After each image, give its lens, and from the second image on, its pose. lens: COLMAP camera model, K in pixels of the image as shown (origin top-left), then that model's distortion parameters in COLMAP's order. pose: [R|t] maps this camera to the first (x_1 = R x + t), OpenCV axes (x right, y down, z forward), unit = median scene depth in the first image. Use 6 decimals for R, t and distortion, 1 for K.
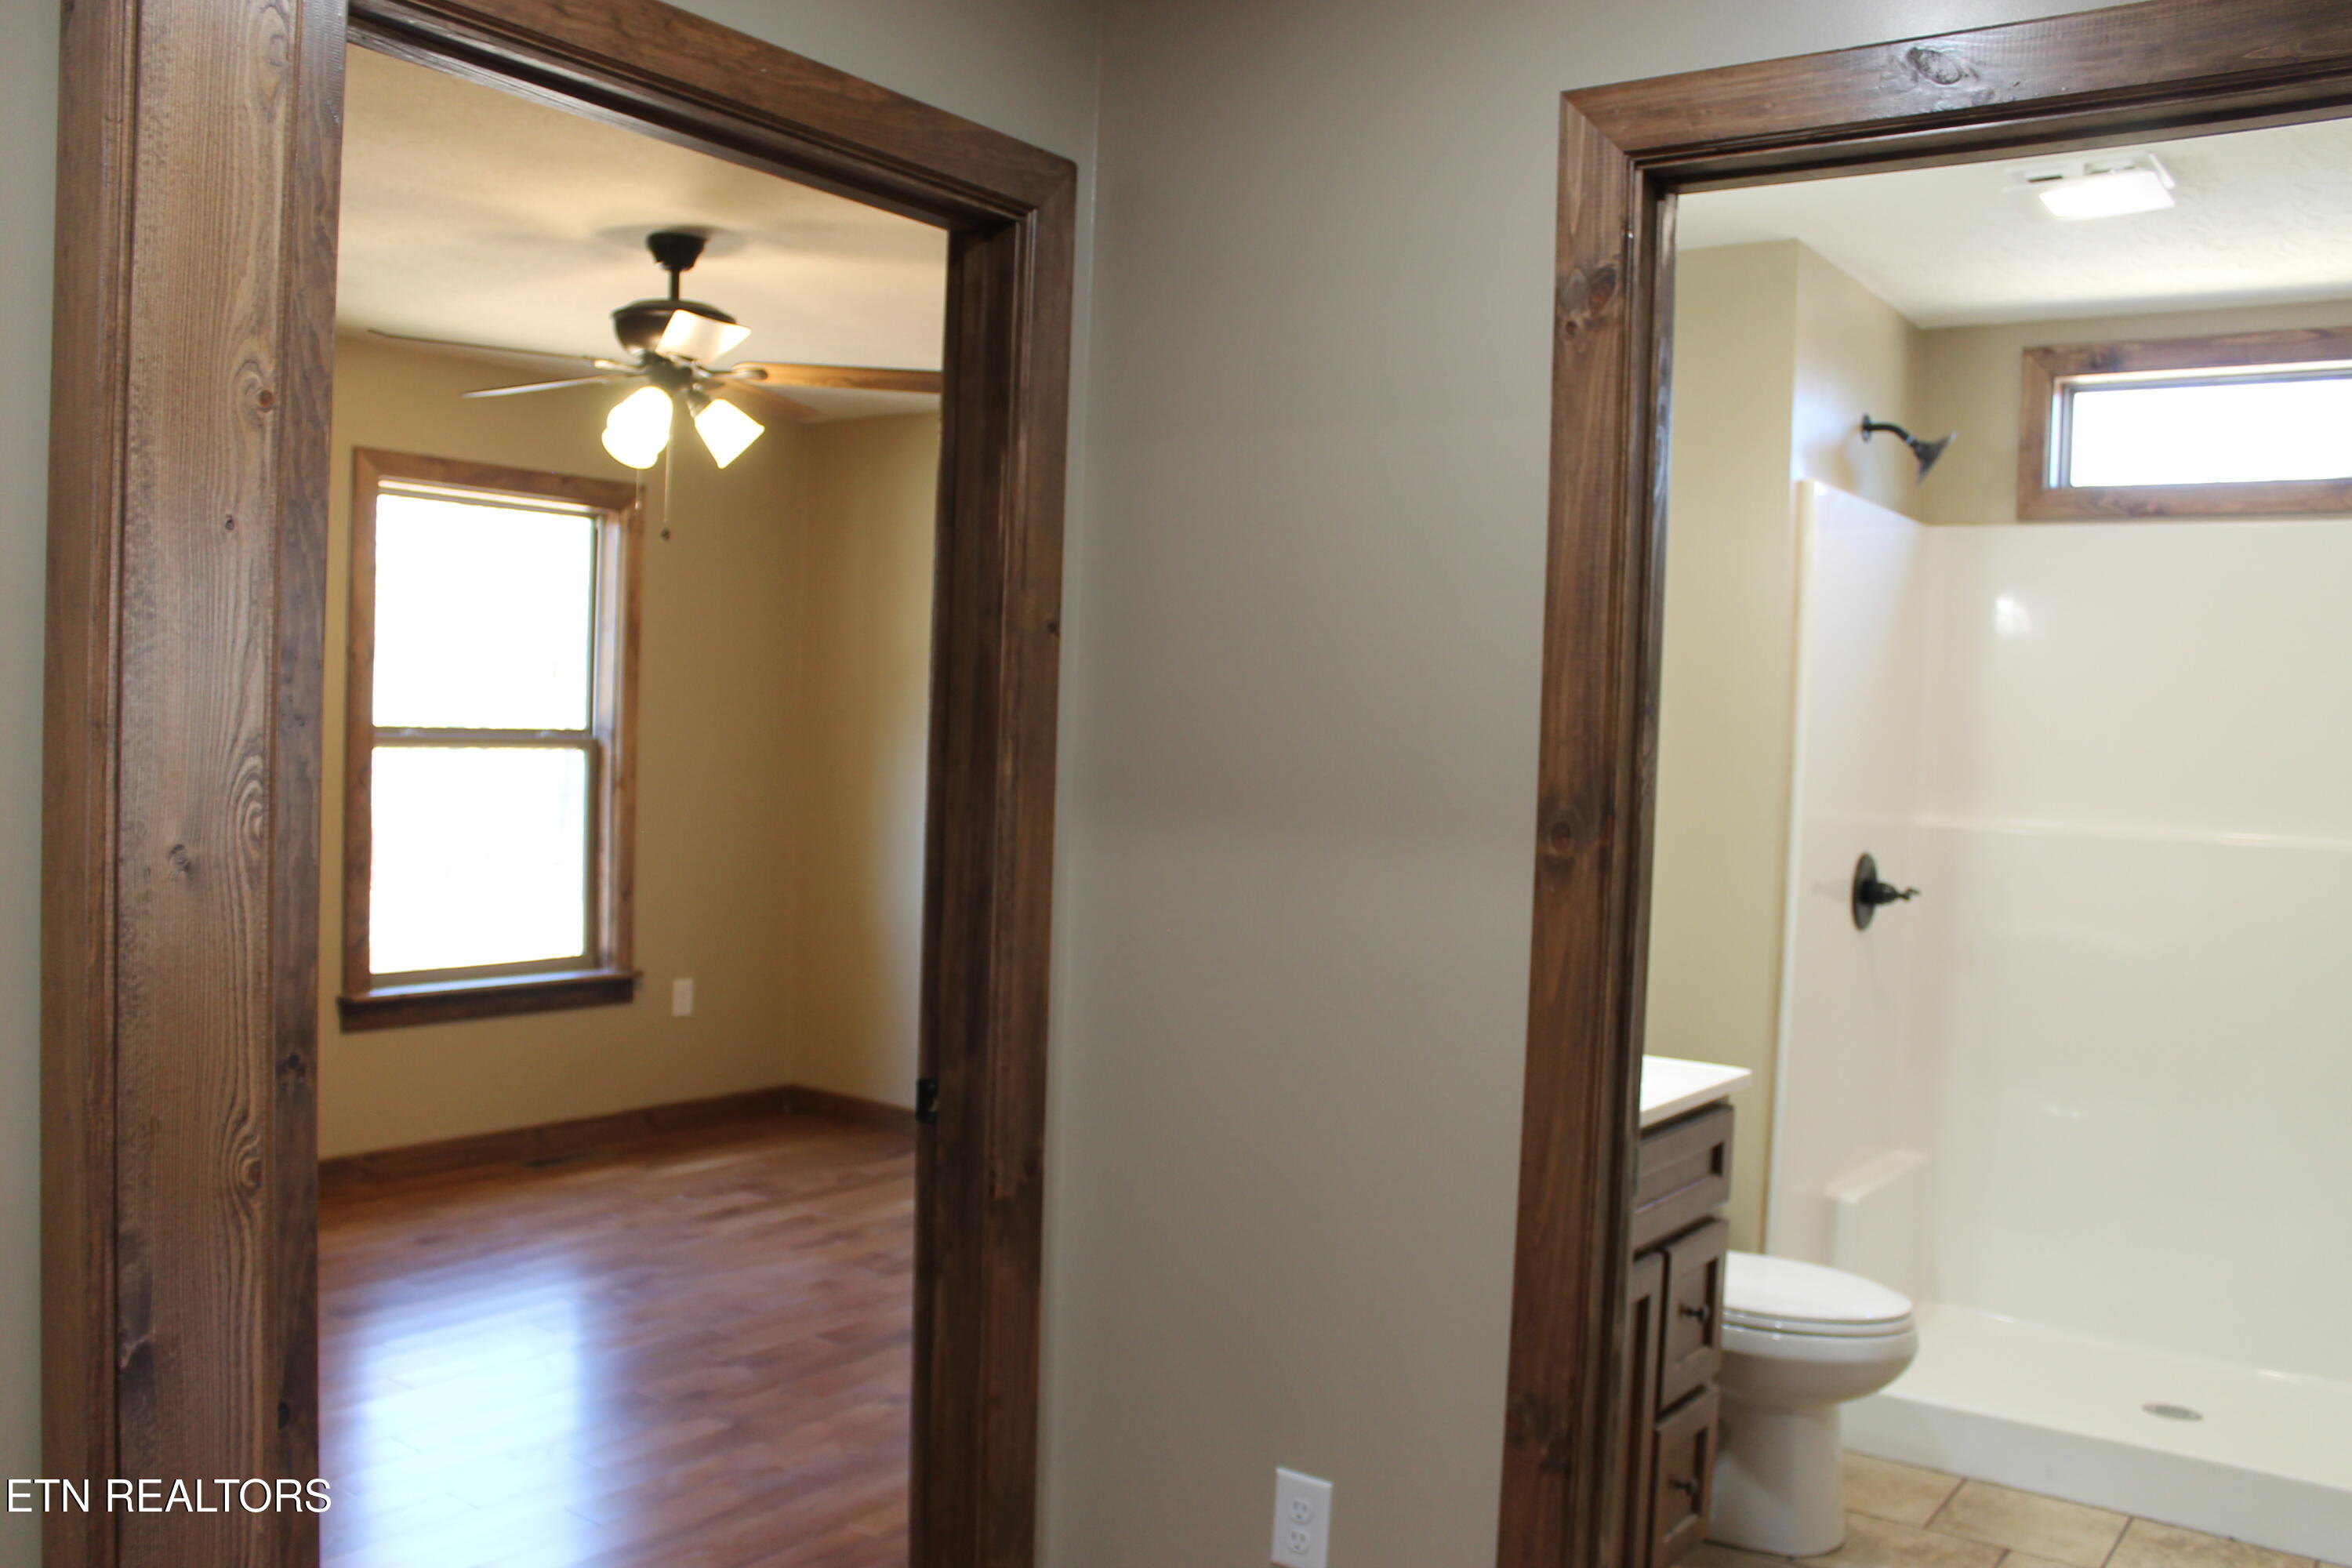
lens RADIAL K [[2018.7, 0, 1166.7], [0, 2018.7, 793.2], [0, 0, 1]] dist [-0.156857, 0.146476]
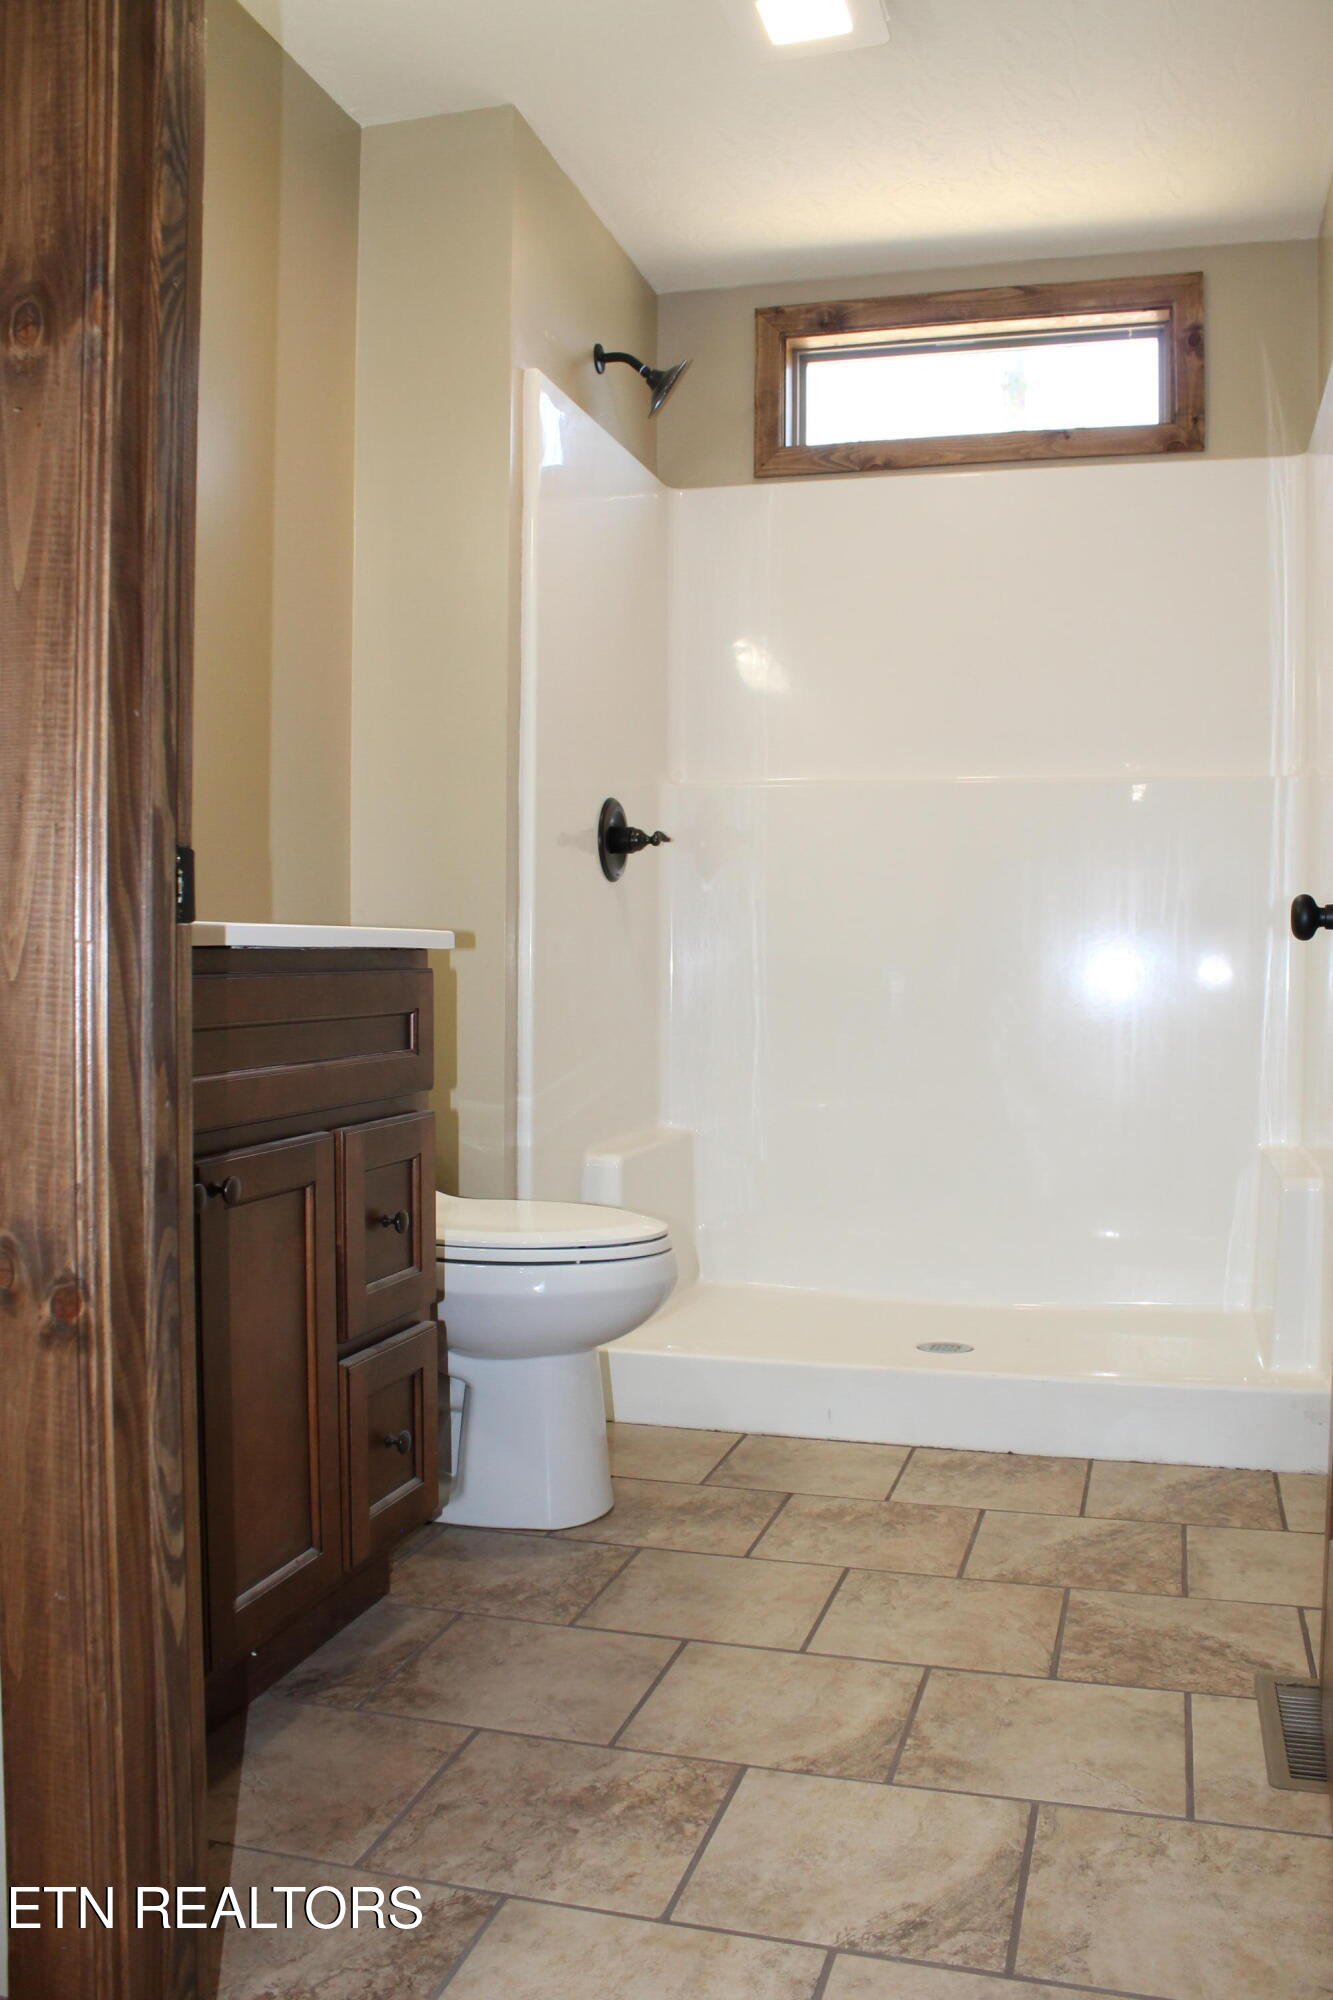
lens RADIAL K [[1716.6, 0, 694.1], [0, 1716.6, 997.4], [0, 0, 1]] dist [-0.156857, 0.146476]
pose [[0.937994, -0.041382, 0.344173, 0.122504], [0.041792, 0.999107, 0.006230, 0.143029], [-0.344123, 0.008540, 0.938886, 0.259931]]
